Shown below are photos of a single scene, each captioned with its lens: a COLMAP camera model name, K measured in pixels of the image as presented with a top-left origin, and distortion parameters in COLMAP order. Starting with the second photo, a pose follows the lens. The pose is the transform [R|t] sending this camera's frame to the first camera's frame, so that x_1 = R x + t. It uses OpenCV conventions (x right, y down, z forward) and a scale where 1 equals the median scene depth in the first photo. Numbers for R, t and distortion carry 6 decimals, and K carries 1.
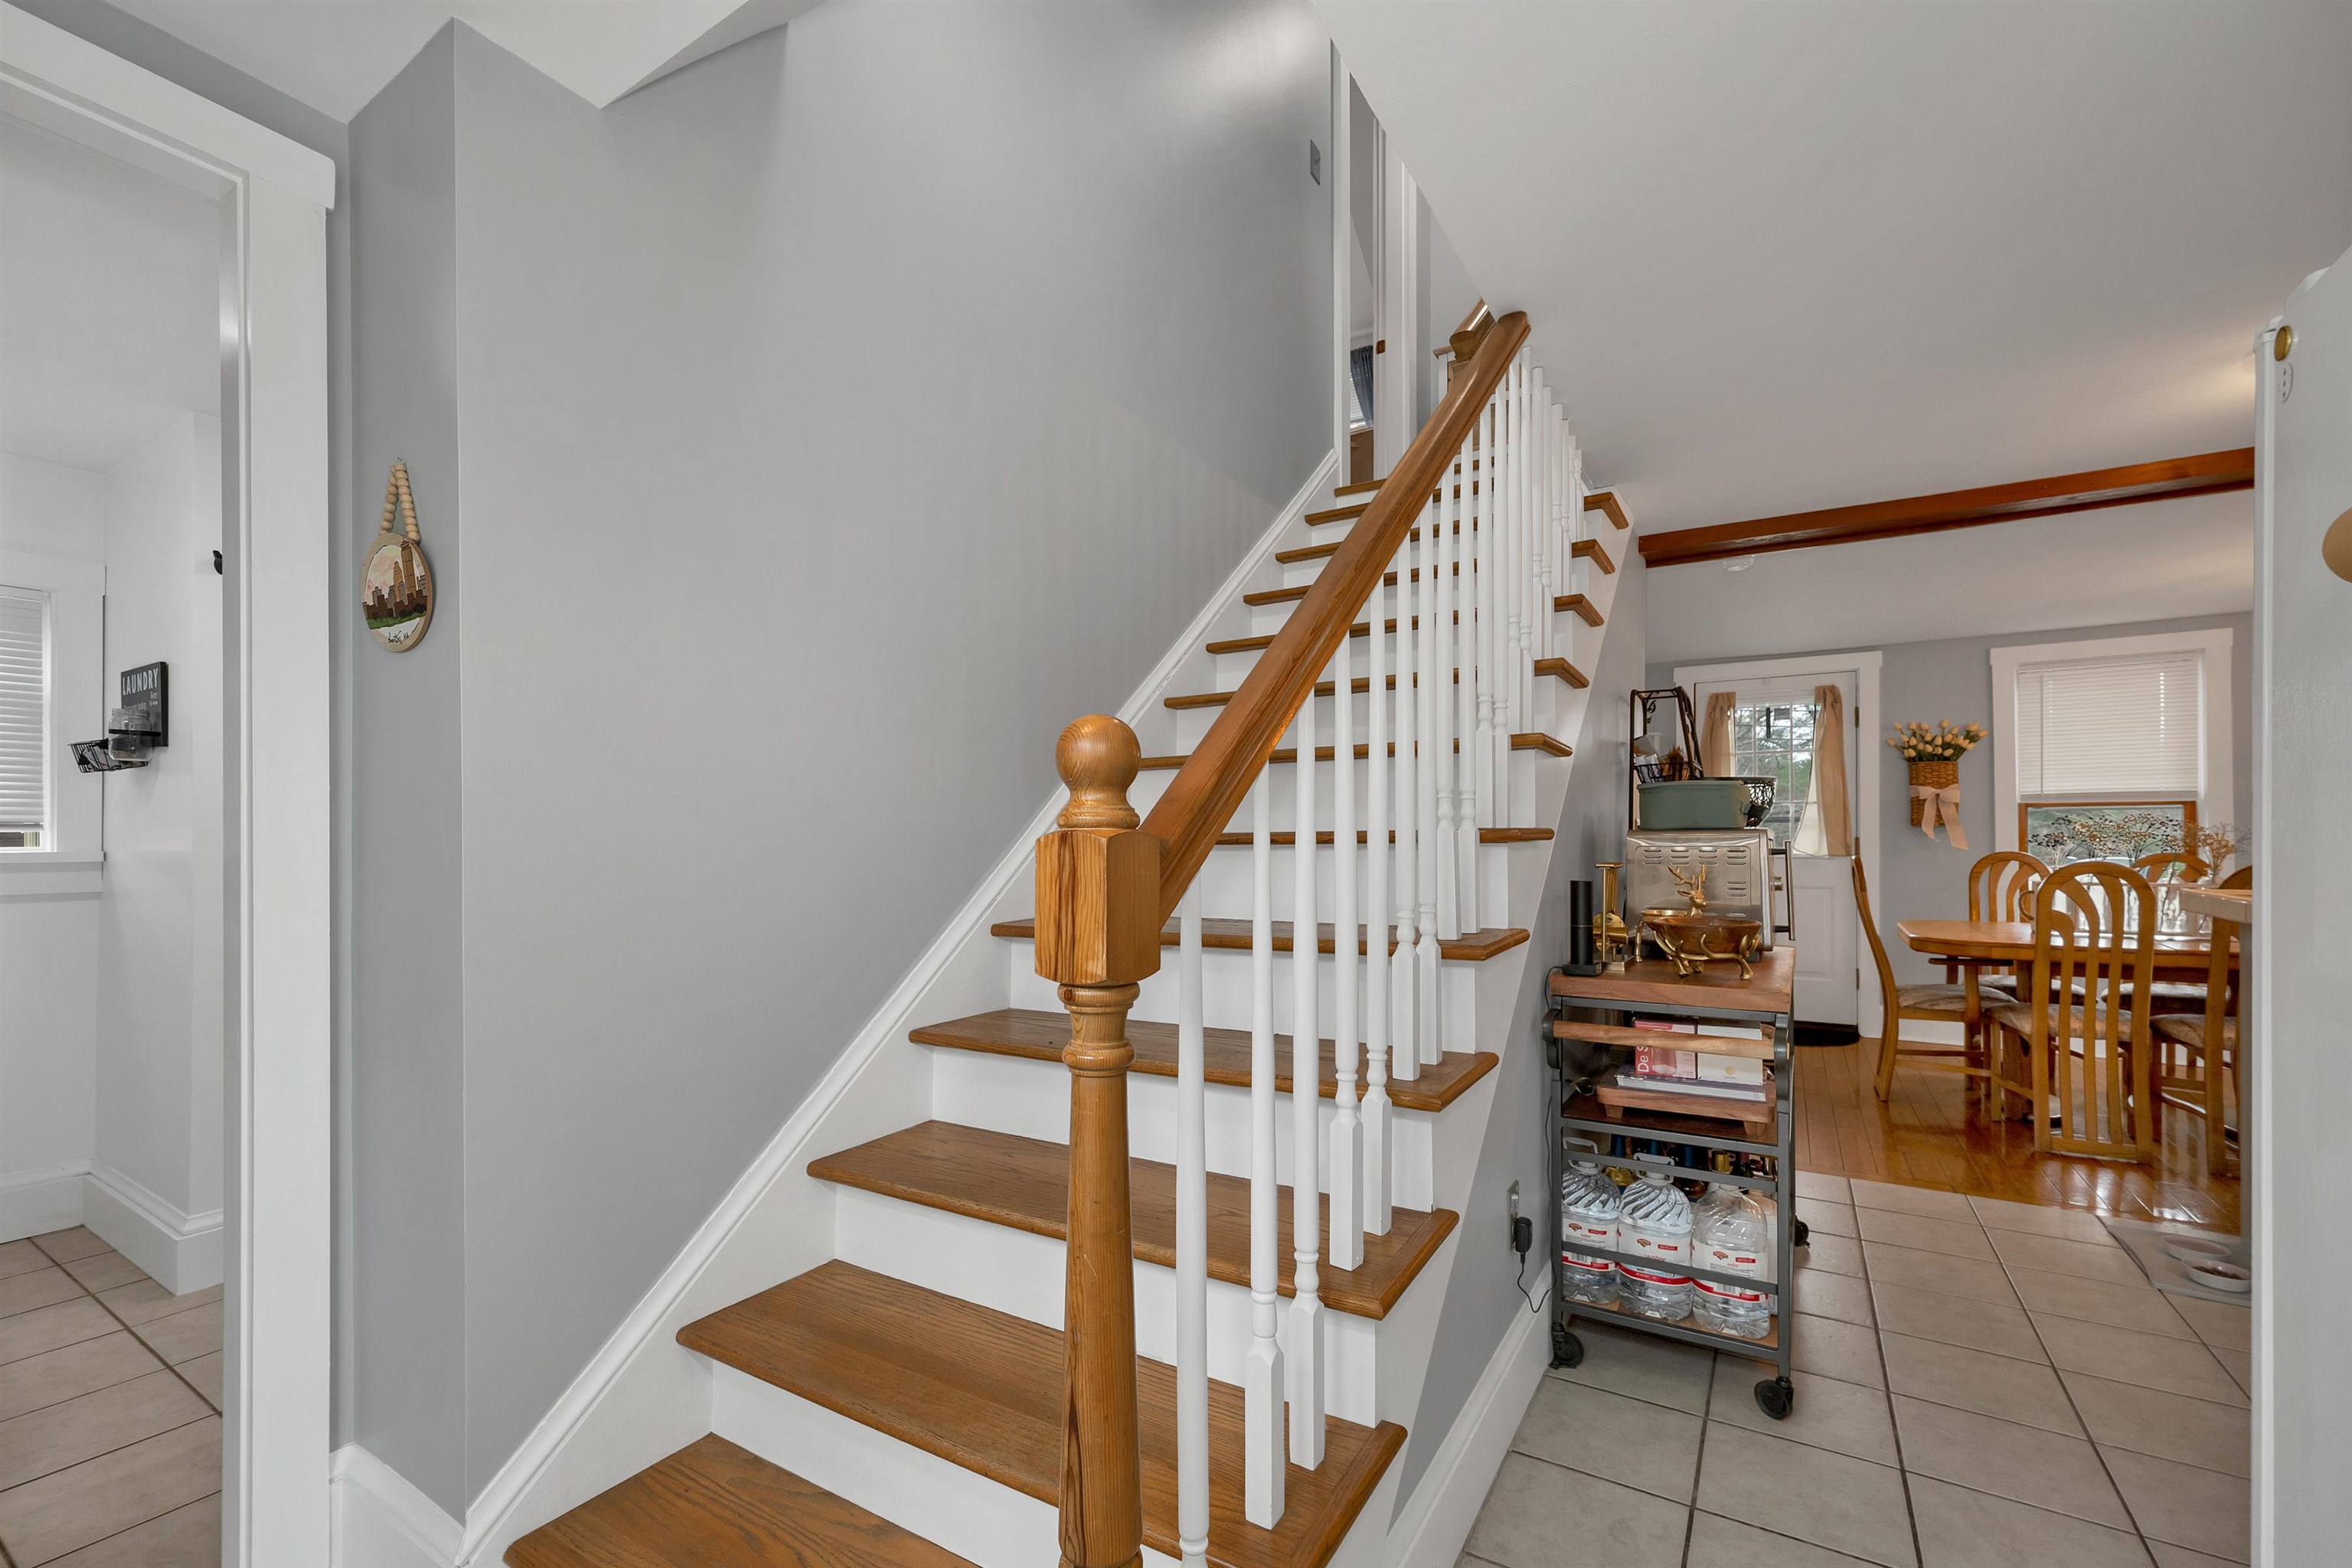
lens RADIAL K [[987.5, 0, 1153.5], [0, 987.5, 838.3], [0, 0, 1]] dist [0.000640, 0.000028]
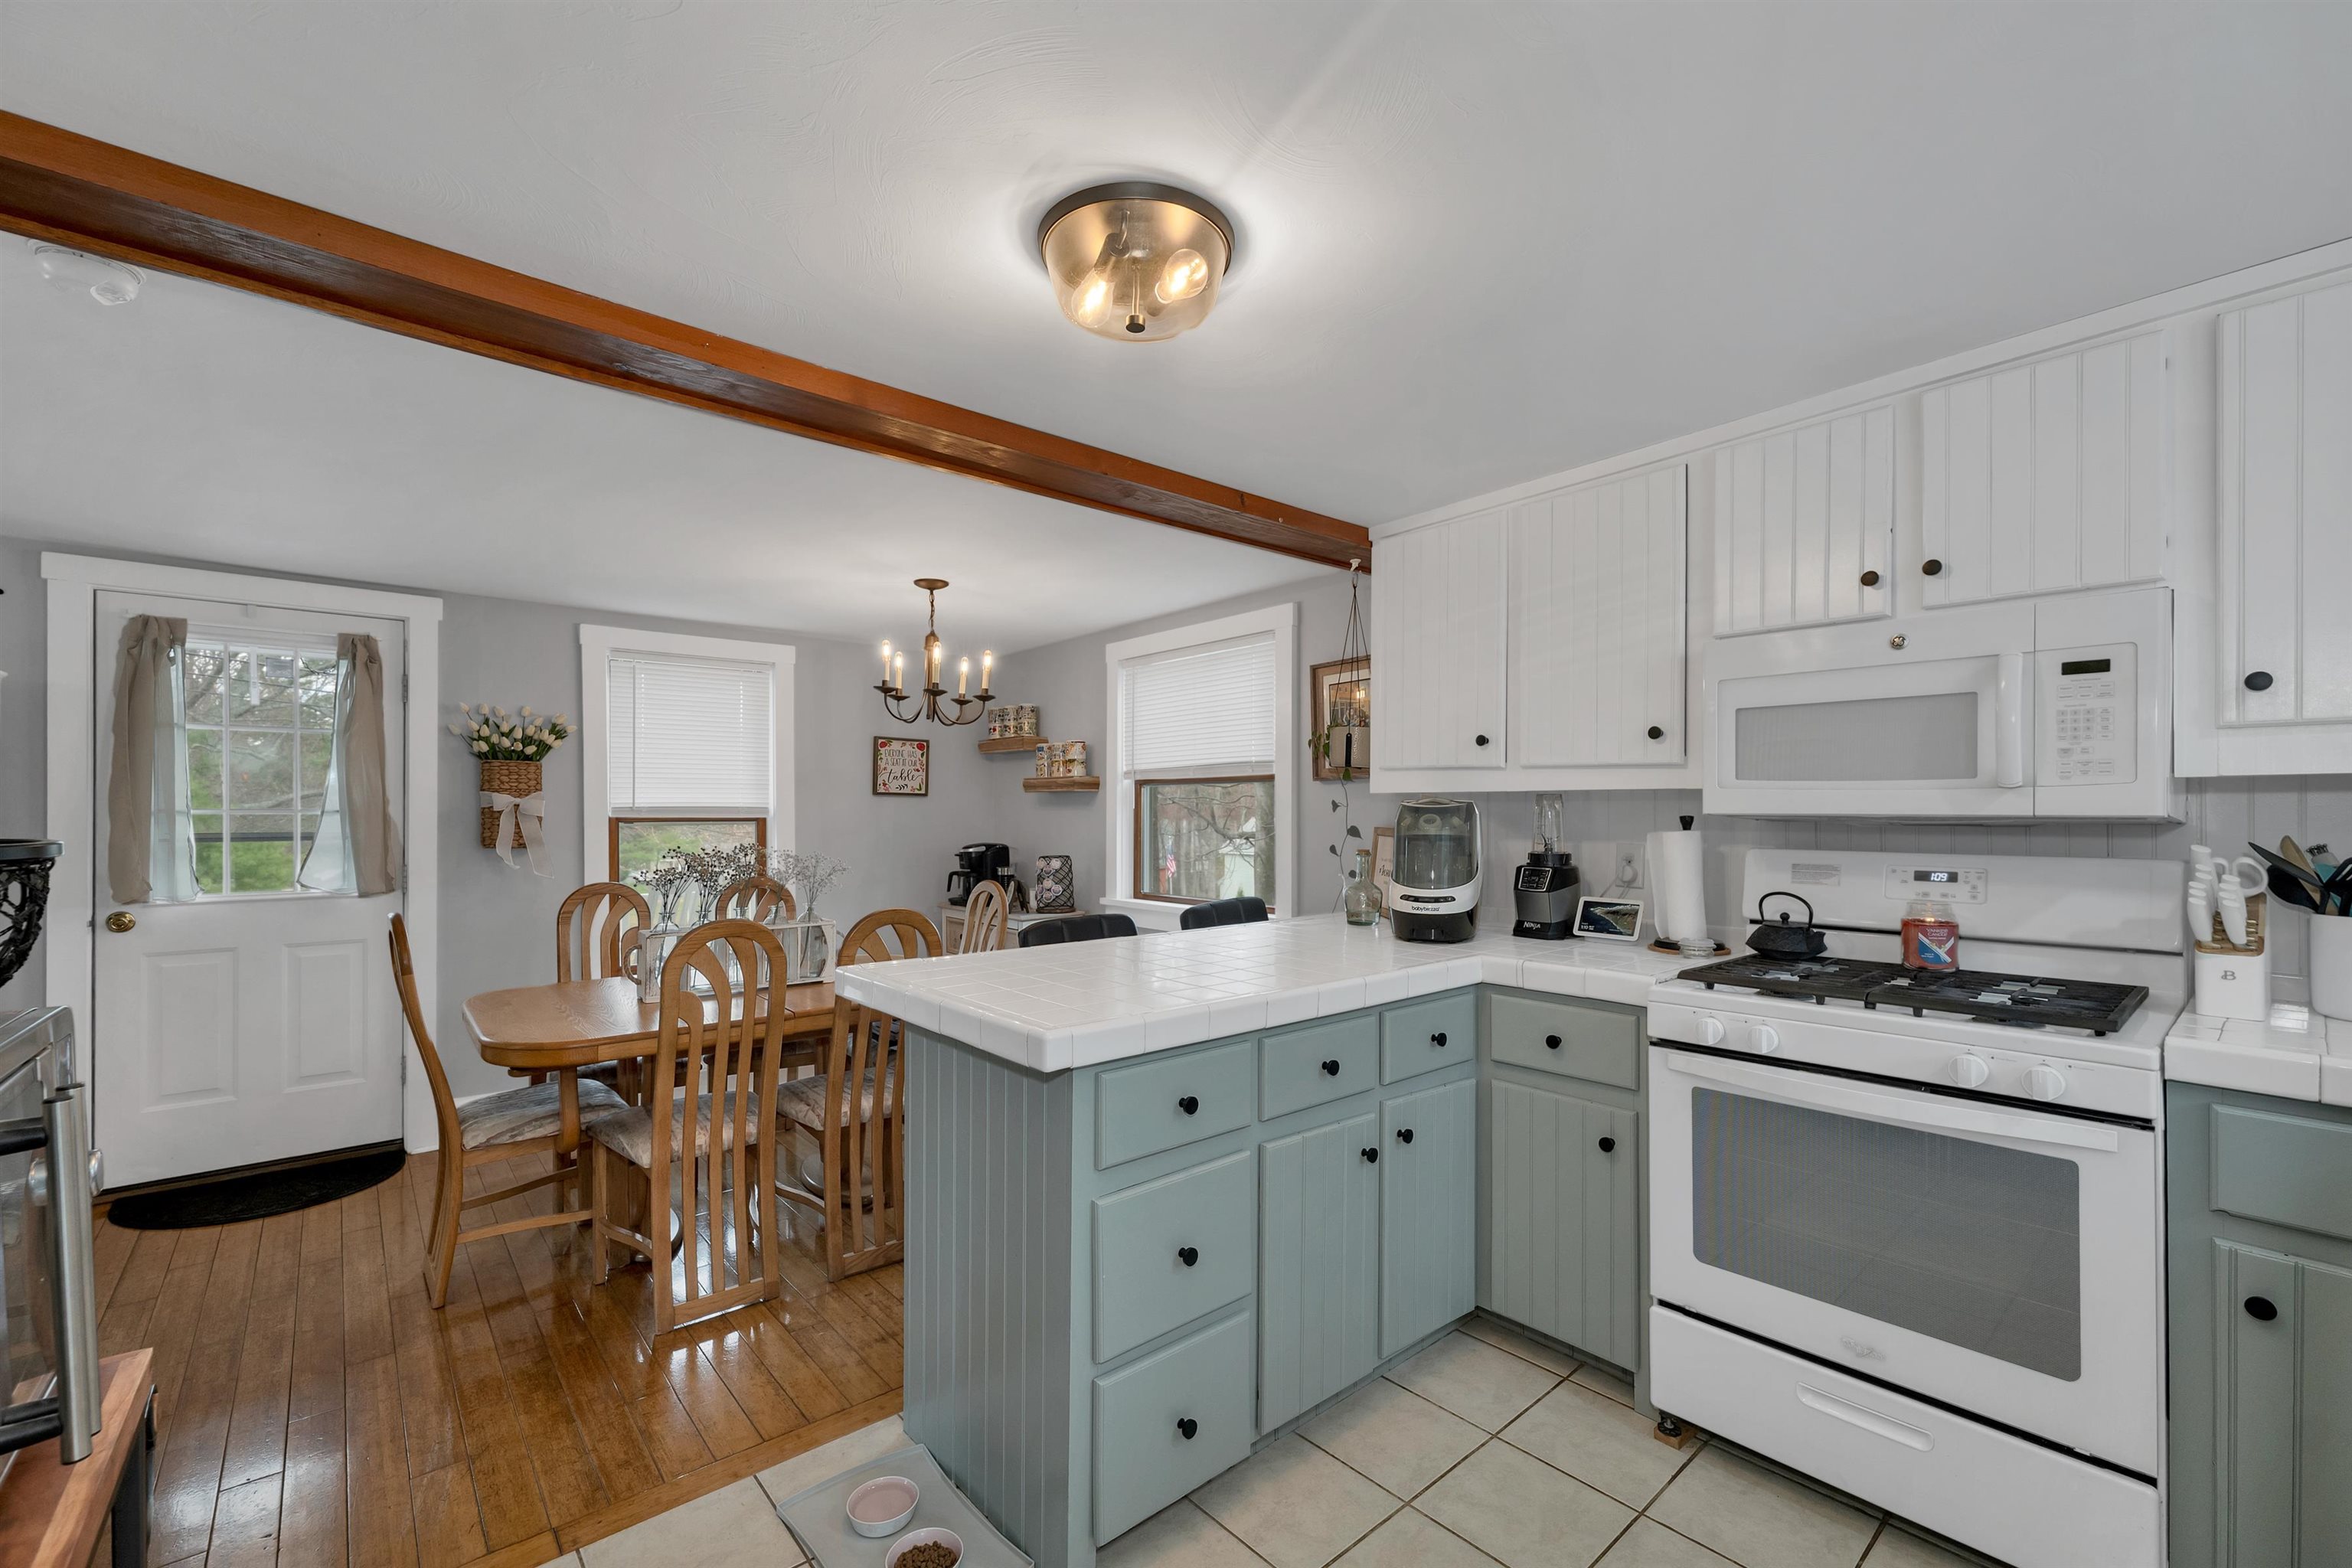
lens RADIAL K [[968.5, 0, 1177.4], [0, 968.5, 809.4], [0, 0, 1]] dist [-0.001173, -0.000258]
pose [[0.283294, 0.007945, 0.959000, 0.234228], [-0.002133, 0.999968, -0.007654, -0.036553], [-0.959031, 0.000123, 0.283302, 0.314293]]
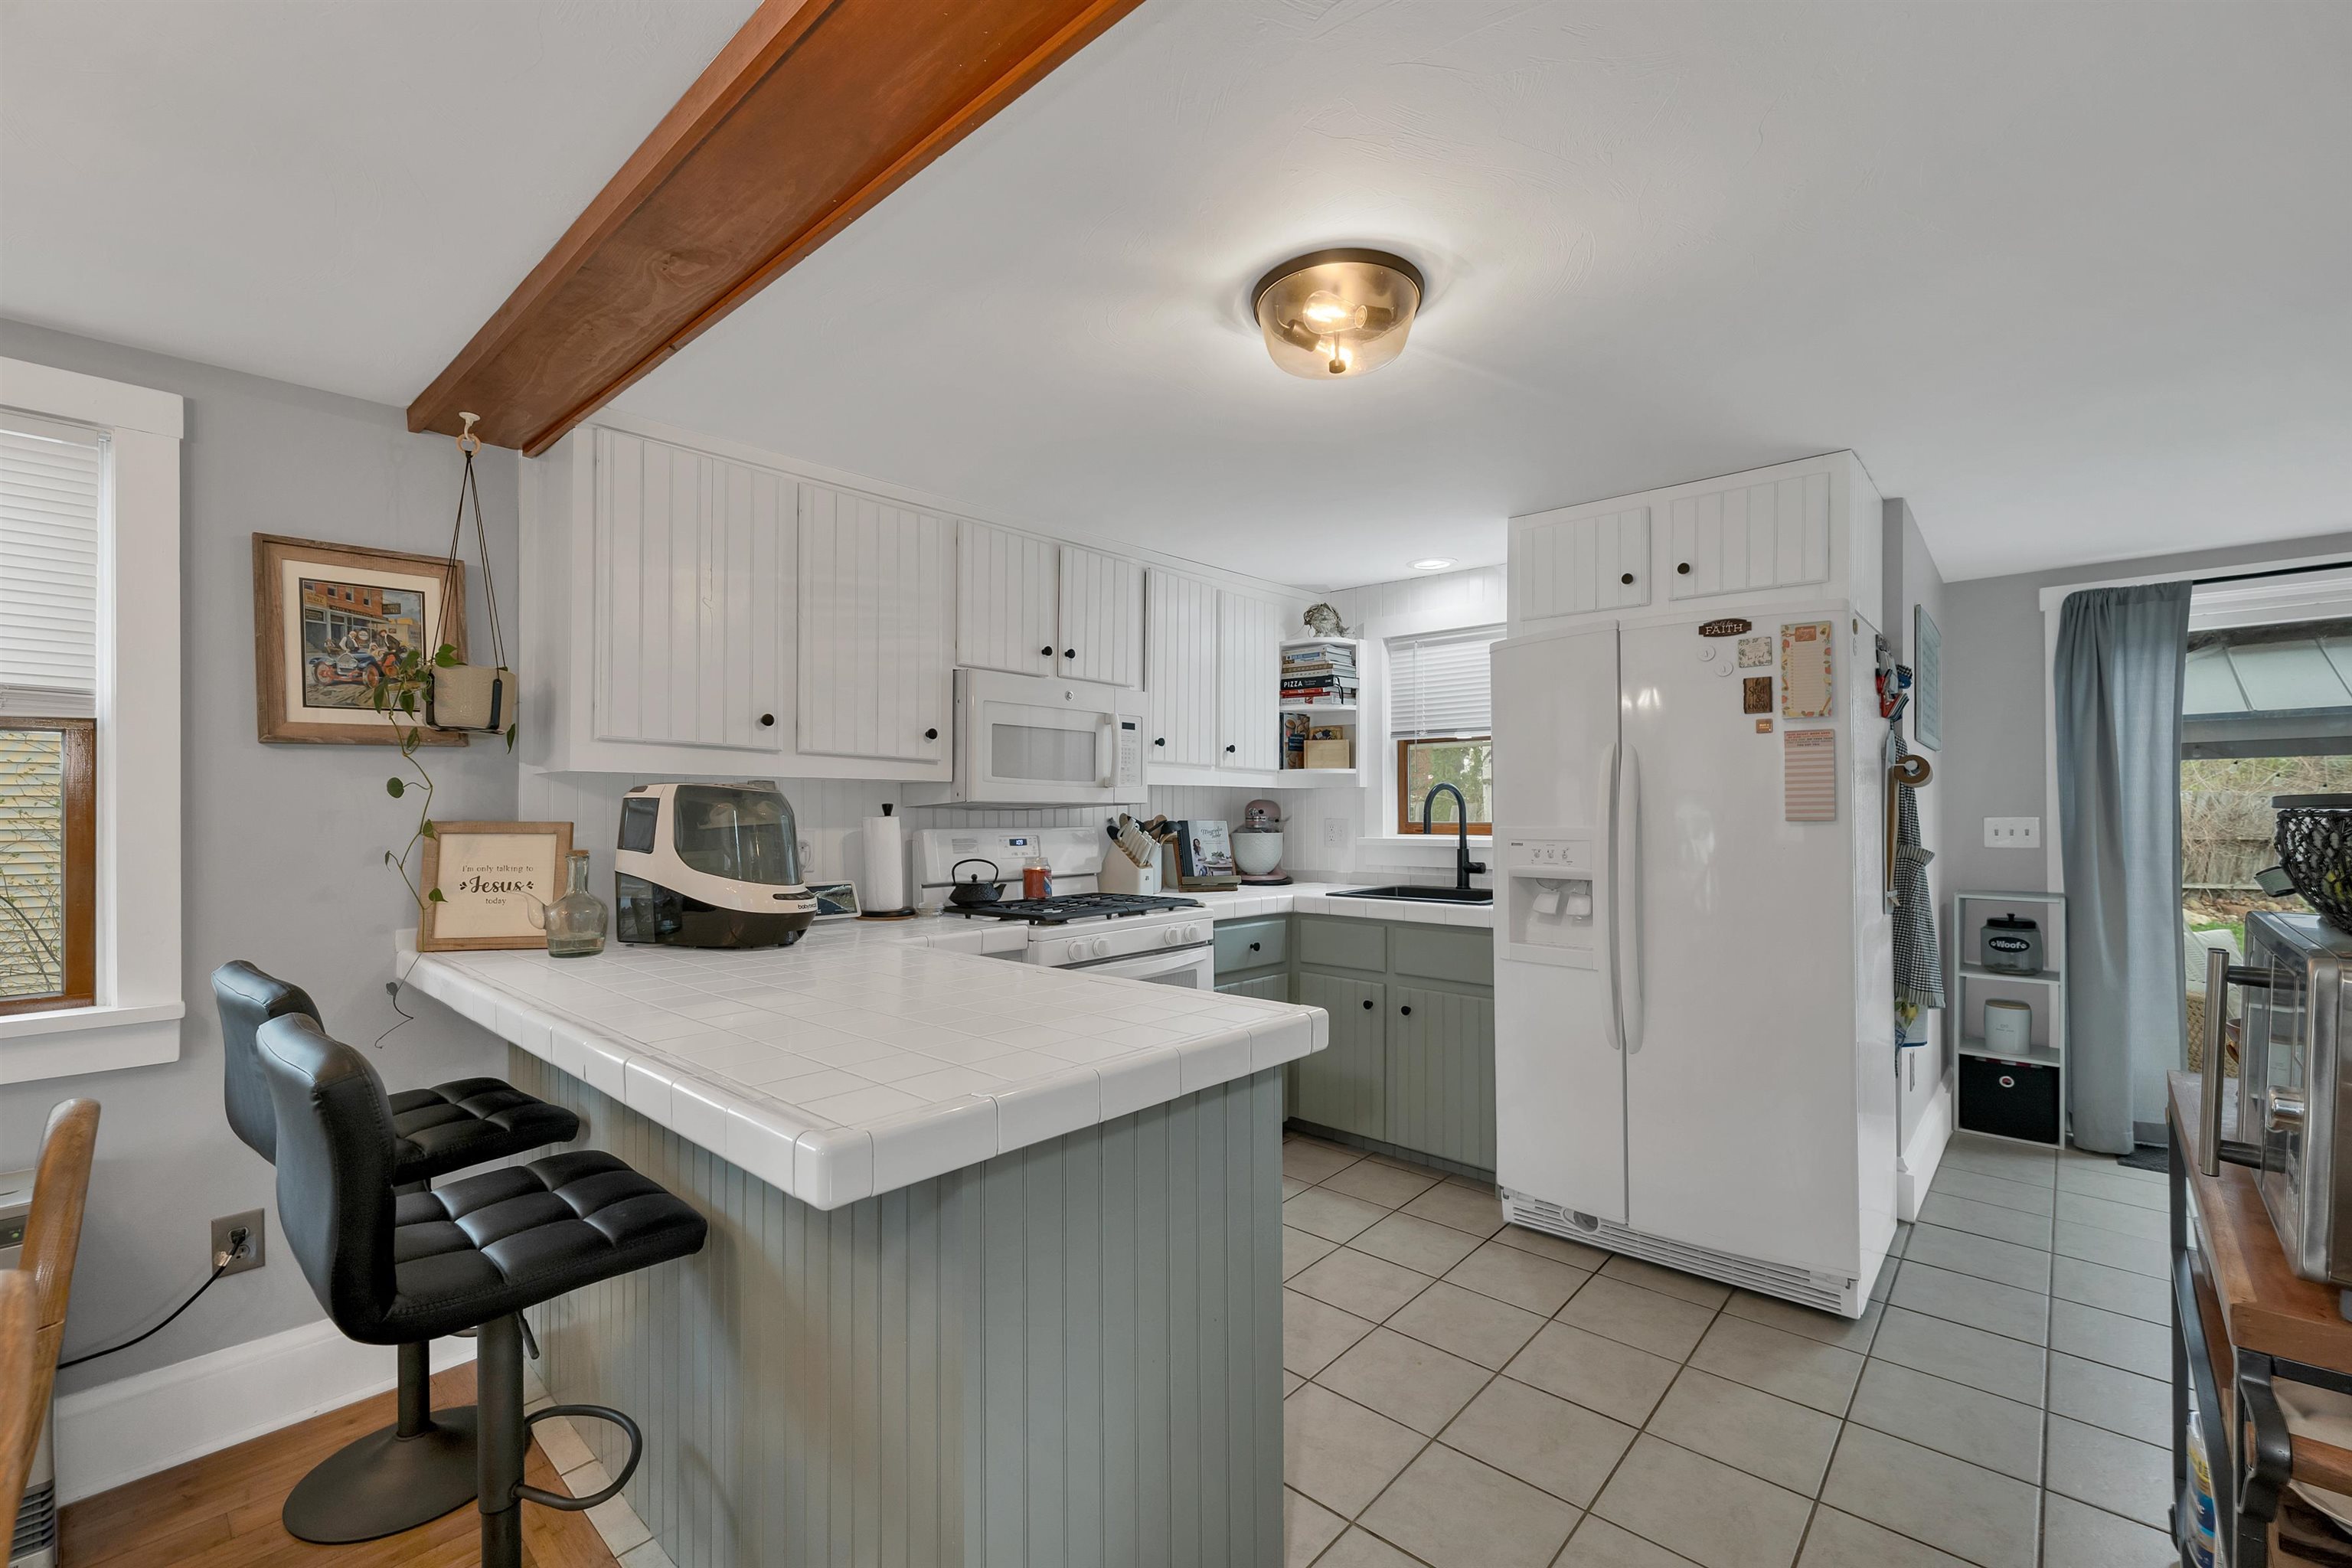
lens RADIAL K [[968.5, 0, 1177.4], [0, 968.5, 809.4], [0, 0, 1]] dist [-0.001173, -0.000258]
pose [[-0.985805, 0.008375, 0.167683, 0.498479], [0.007996, 0.999964, -0.002936, -0.031349], [-0.167702, -0.001553, -0.985837, 0.730136]]
